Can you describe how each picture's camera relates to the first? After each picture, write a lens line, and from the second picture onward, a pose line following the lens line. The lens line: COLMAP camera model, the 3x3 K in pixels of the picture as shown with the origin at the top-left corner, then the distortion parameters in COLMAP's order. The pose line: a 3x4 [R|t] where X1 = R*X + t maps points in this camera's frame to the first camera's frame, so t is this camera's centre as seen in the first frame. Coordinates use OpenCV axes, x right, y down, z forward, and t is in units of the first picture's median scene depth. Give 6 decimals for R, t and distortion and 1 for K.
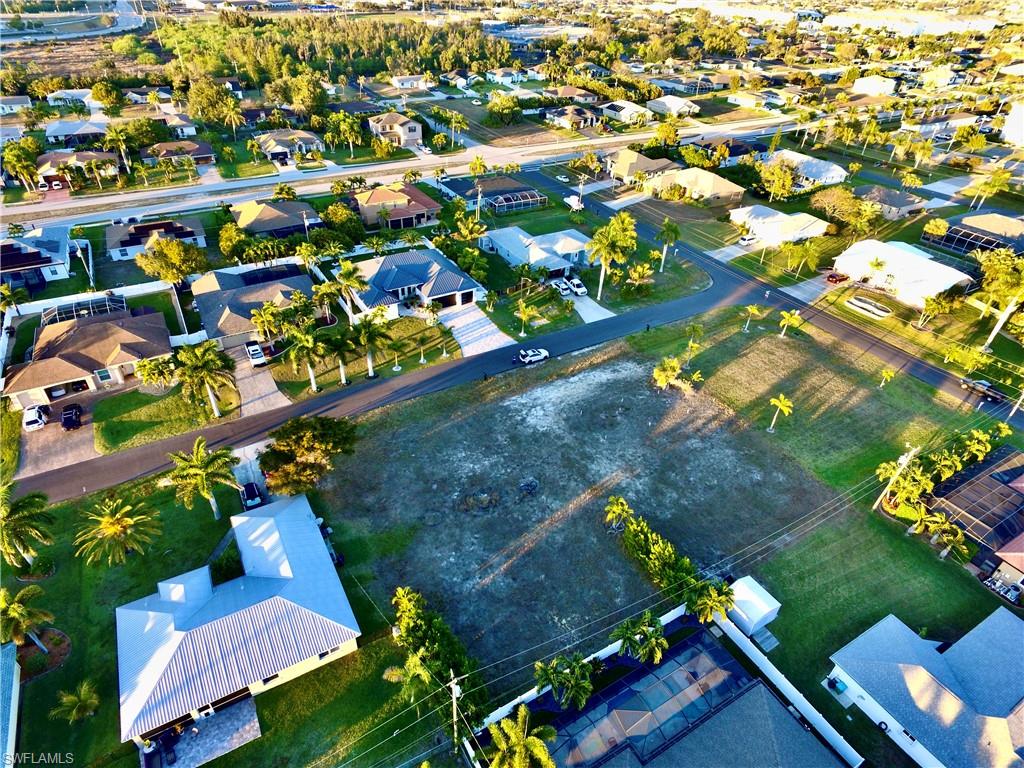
lens RADIAL K [[595.3, 0, 503.8], [0, 595.3, 382.0], [0, 0, 1]] dist [-0.008620, 0.010085]
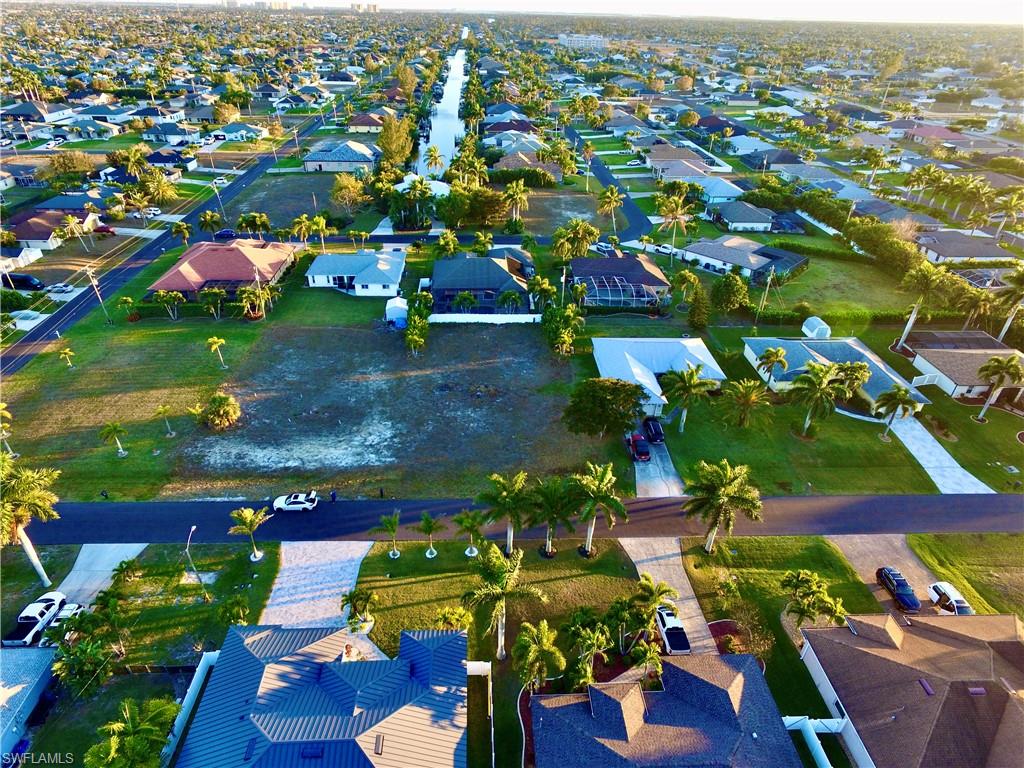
lens RADIAL K [[595.3, 0, 503.8], [0, 595.3, 382.0], [0, 0, 1]] dist [-0.008620, 0.010085]
pose [[-0.886299, -0.284197, 0.365659, -0.442883], [0.229487, 0.416295, 0.879792, -0.764252], [-0.402256, 0.863673, -0.303742, 1.105672]]
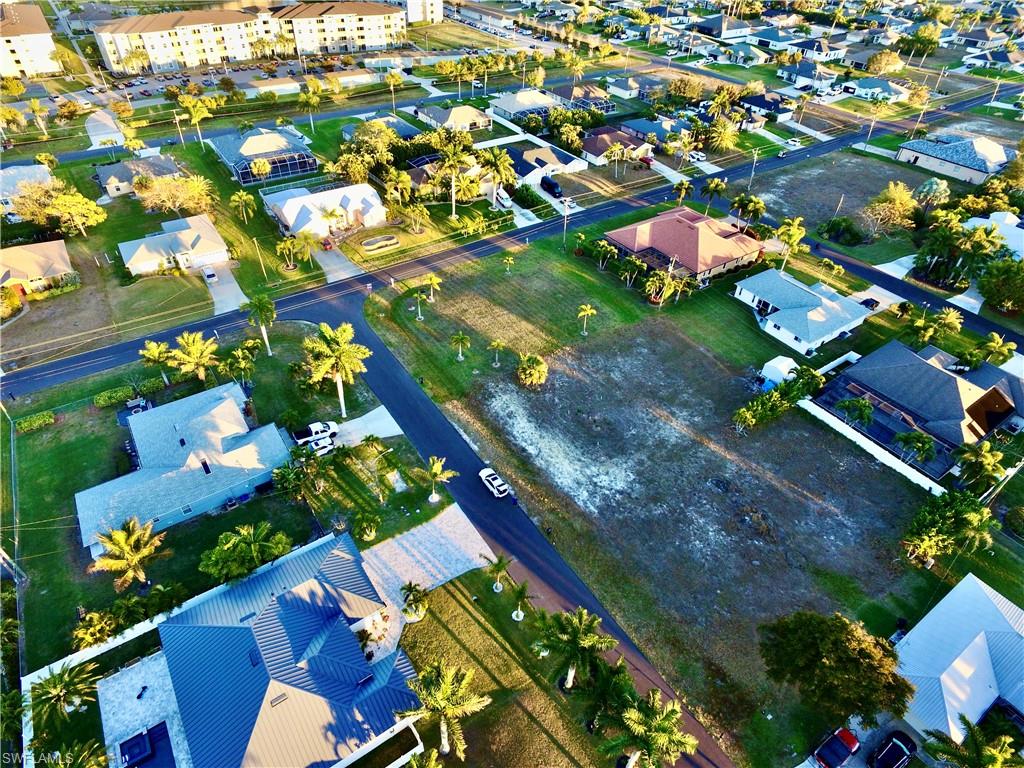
lens RADIAL K [[595.3, 0, 503.8], [0, 595.3, 382.0], [0, 0, 1]] dist [-0.008620, 0.010085]
pose [[-0.073111, -0.670832, 0.737997, -0.497298], [0.548913, 0.590749, 0.591364, -0.652777], [-0.832676, 0.448331, 0.325038, 0.748256]]
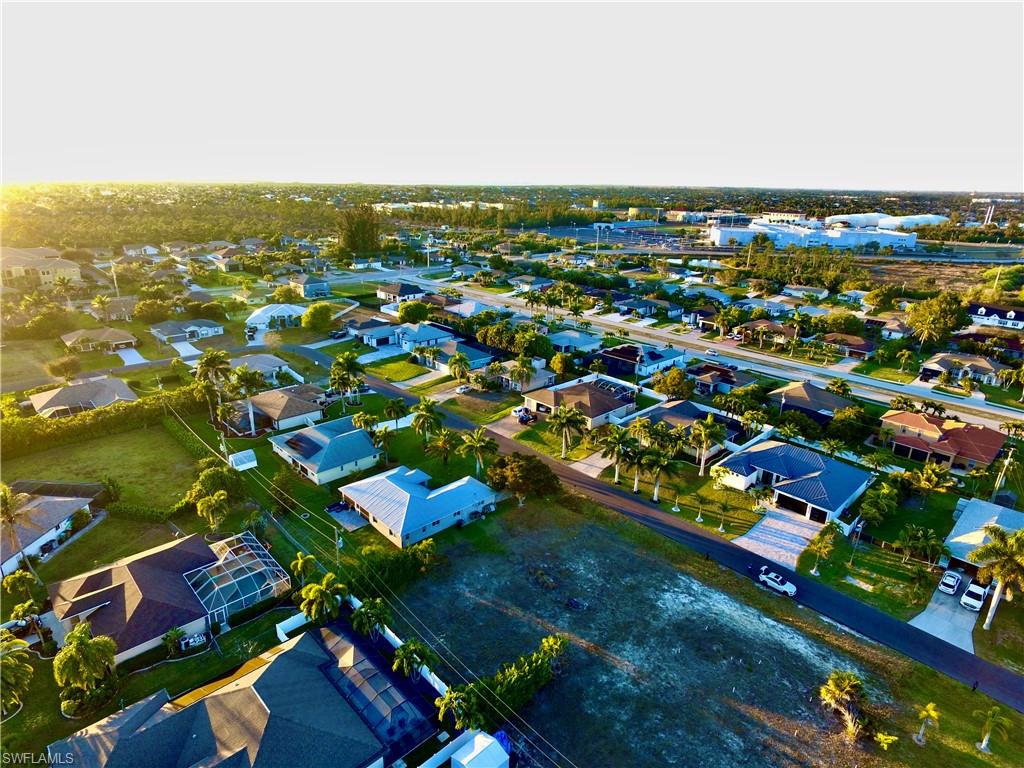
lens RADIAL K [[595.3, 0, 503.8], [0, 595.3, 382.0], [0, 0, 1]] dist [-0.008620, 0.010085]
pose [[0.231900, 0.292855, -0.927609, 0.753807], [-0.574244, 0.810924, 0.112457, -0.167365], [0.785154, 0.506595, 0.356223, 0.257215]]
